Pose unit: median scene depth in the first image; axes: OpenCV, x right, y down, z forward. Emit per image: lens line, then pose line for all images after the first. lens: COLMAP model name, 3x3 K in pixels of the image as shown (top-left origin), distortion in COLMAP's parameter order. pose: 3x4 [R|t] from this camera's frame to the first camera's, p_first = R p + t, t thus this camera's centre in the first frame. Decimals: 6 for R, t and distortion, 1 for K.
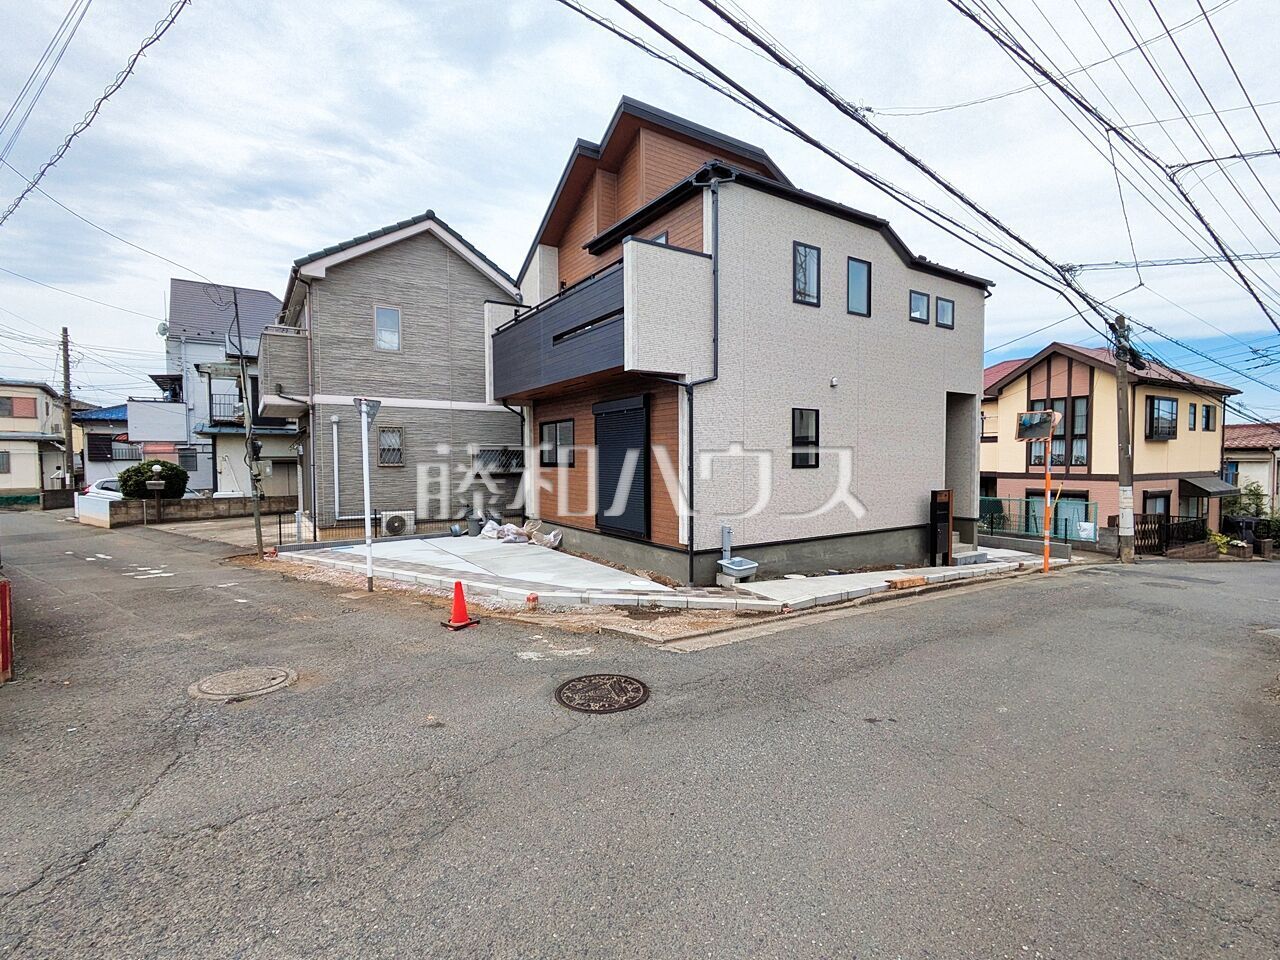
lens RADIAL K [[599.2, 0, 637.7], [0, 599.2, 477.6], [0, 0, 1]] dist [0.005396, 0.000826]
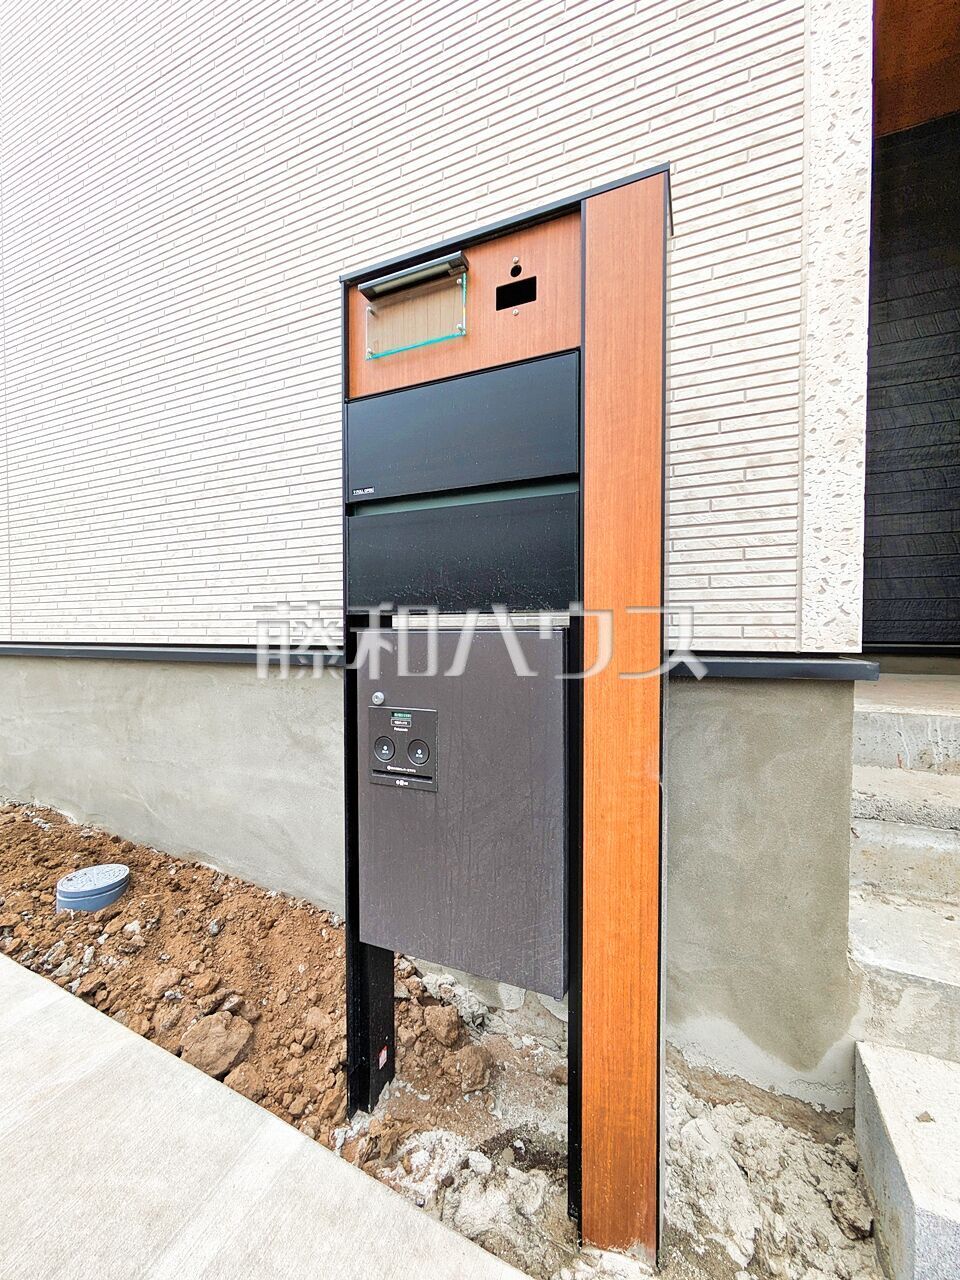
lens RADIAL K [[506.8, 0, 482.0], [0, 506.8, 644.9], [0, 0, 1]] dist [-0.003368, 0.002960]
pose [[0.541670, 0.025501, -0.840204, 0.489621], [-0.036142, 0.999322, 0.007030, 0.066439], [0.839814, 0.026559, 0.542224, 0.824287]]
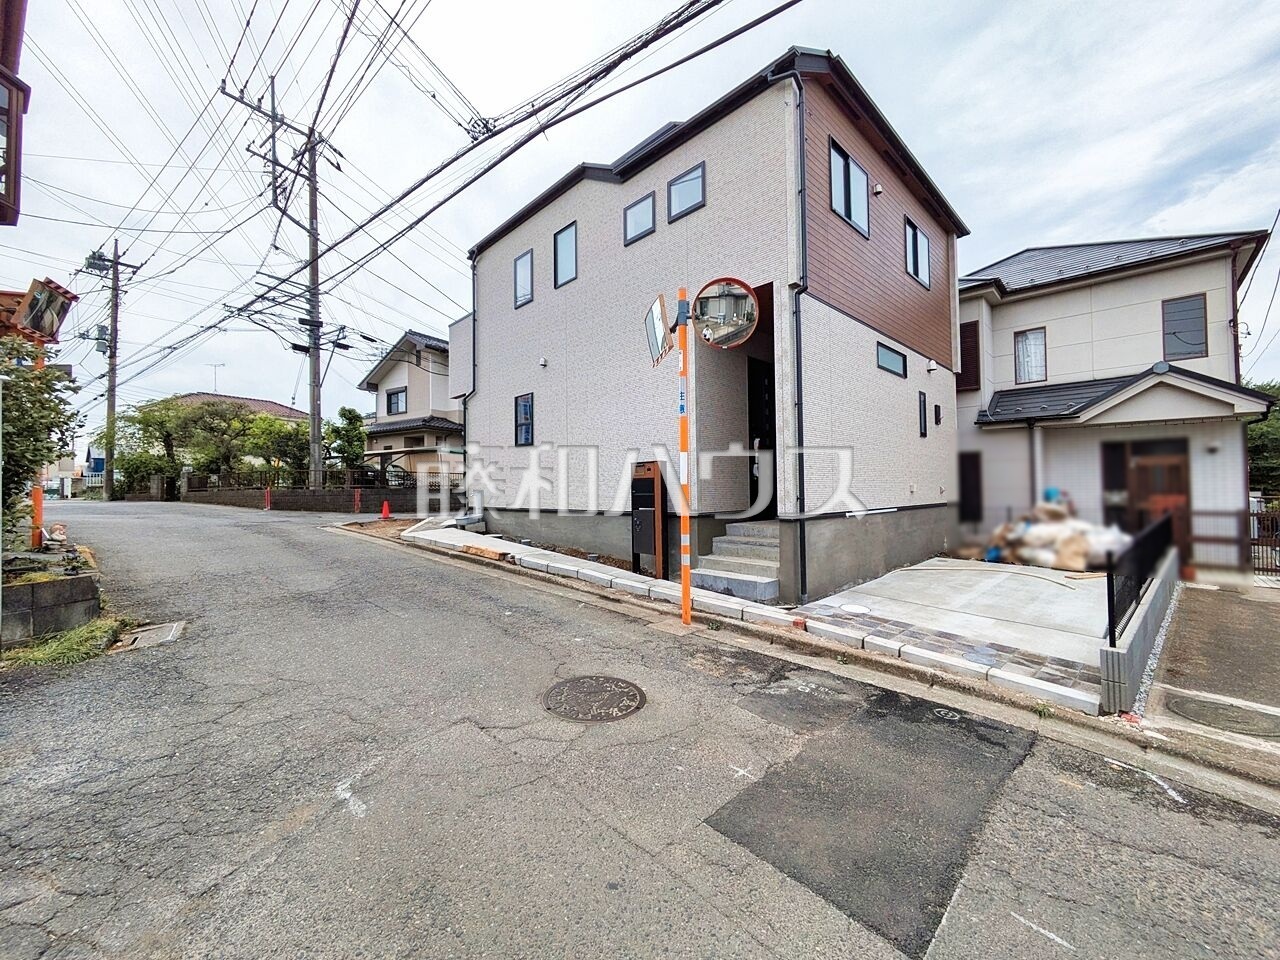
lens RADIAL K [[506.8, 0, 644.1], [0, 506.8, 478.4], [0, 0, 1]] dist [-0.003368, 0.002960]
pose [[0.190919, -0.018125, -0.981438, 0.923198], [-0.022661, 0.999482, -0.022866, 0.045413], [0.981344, 0.026606, 0.190409, 0.760575]]
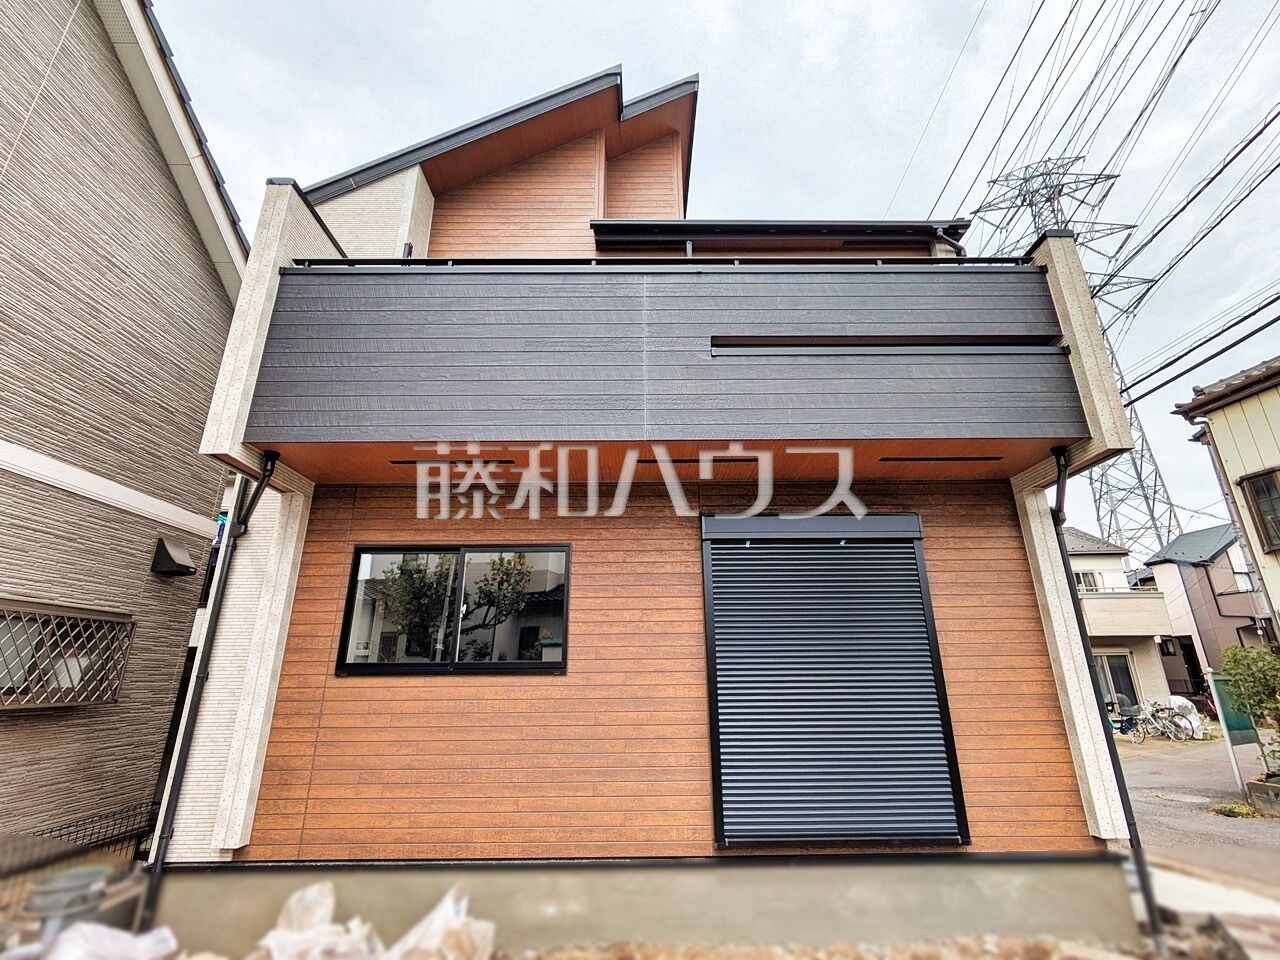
lens RADIAL K [[583.0, 0, 643.1], [0, 583.0, 479.4], [0, 0, 1]] dist [-0.005997, 0.004817]
pose [[0.546691, 0.269672, 0.792721, -0.338946], [0.037539, 0.937874, -0.344940, -0.002343], [-0.836493, 0.218333, 0.502604, 0.649737]]
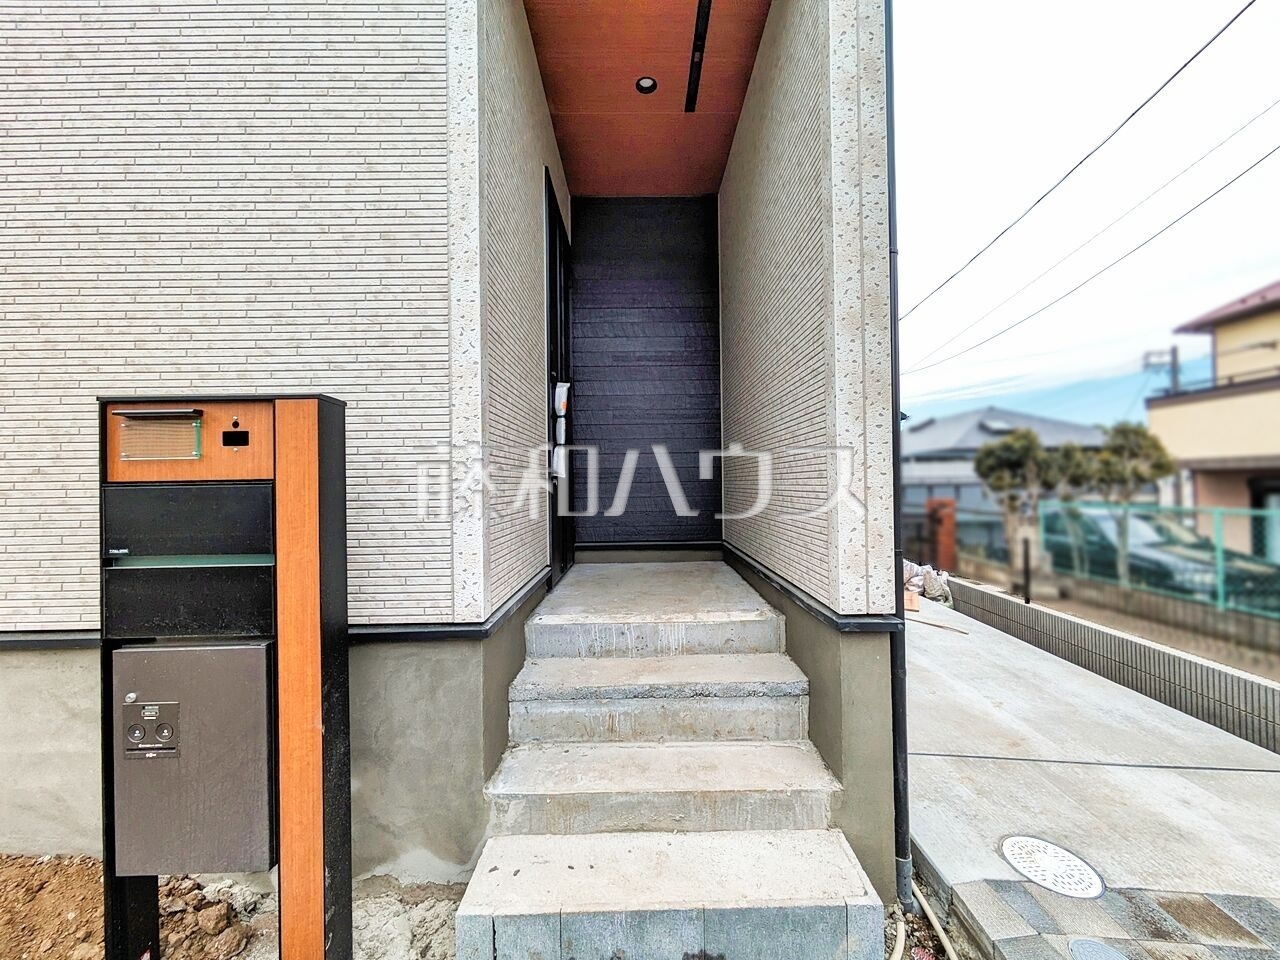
lens RADIAL K [[506.3, 0, 645.7], [0, 506.3, 477.3], [0, 0, 1]] dist [0.000771, -0.000902]
pose [[0.842486, -0.012718, -0.538569, 0.559499], [-0.009420, 0.999221, -0.038333, 0.035805], [0.538636, 0.037368, 0.841709, 0.819697]]
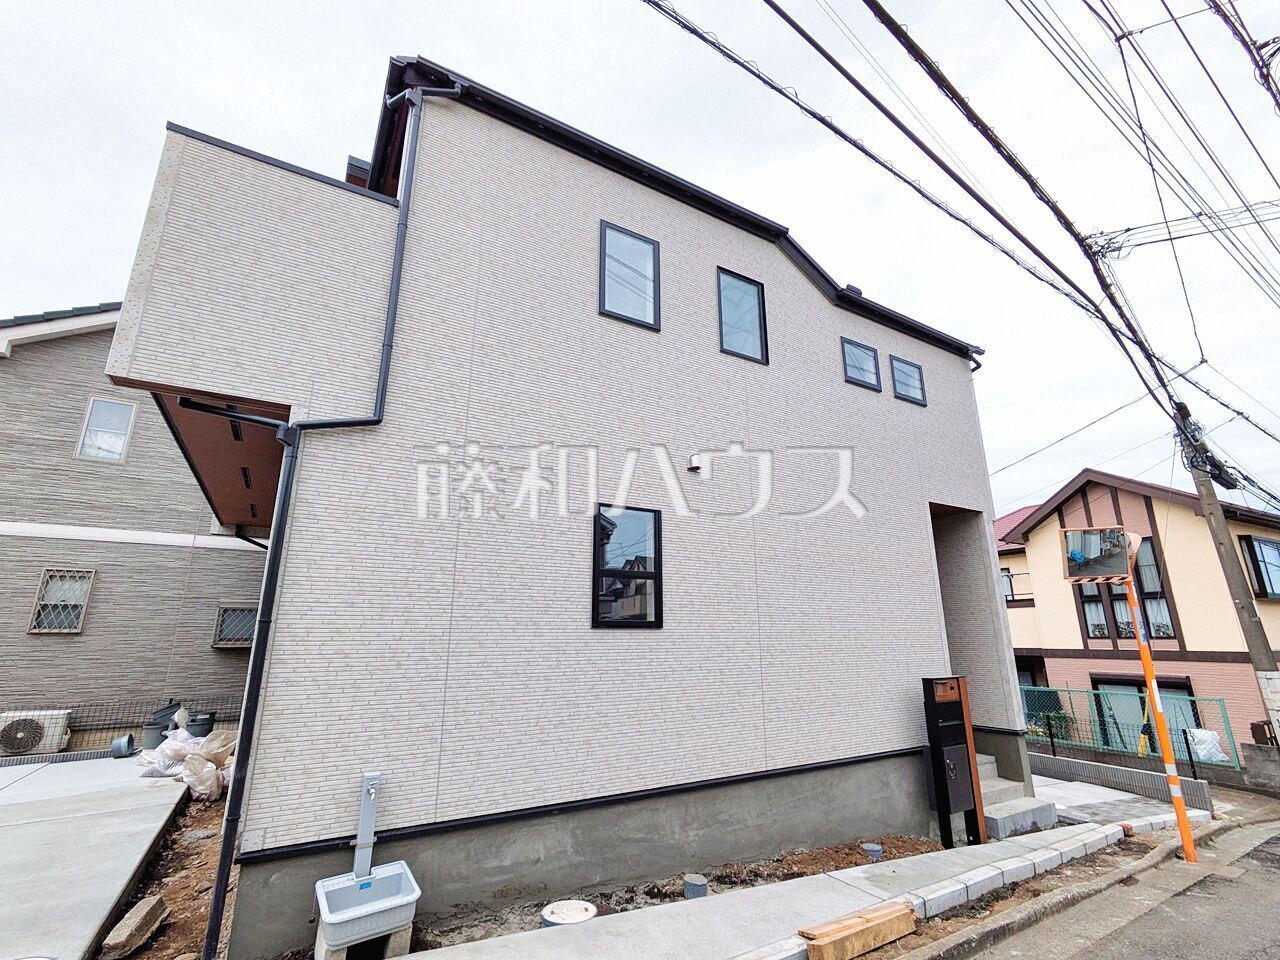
lens RADIAL K [[583.0, 0, 643.1], [0, 583.0, 479.4], [0, 0, 1]] dist [-0.005997, 0.004817]
pose [[0.999149, -0.009275, -0.040200, 0.227938], [-0.002995, 0.955526, -0.294891, 0.005311], [0.041147, 0.294761, 0.954685, 0.385354]]
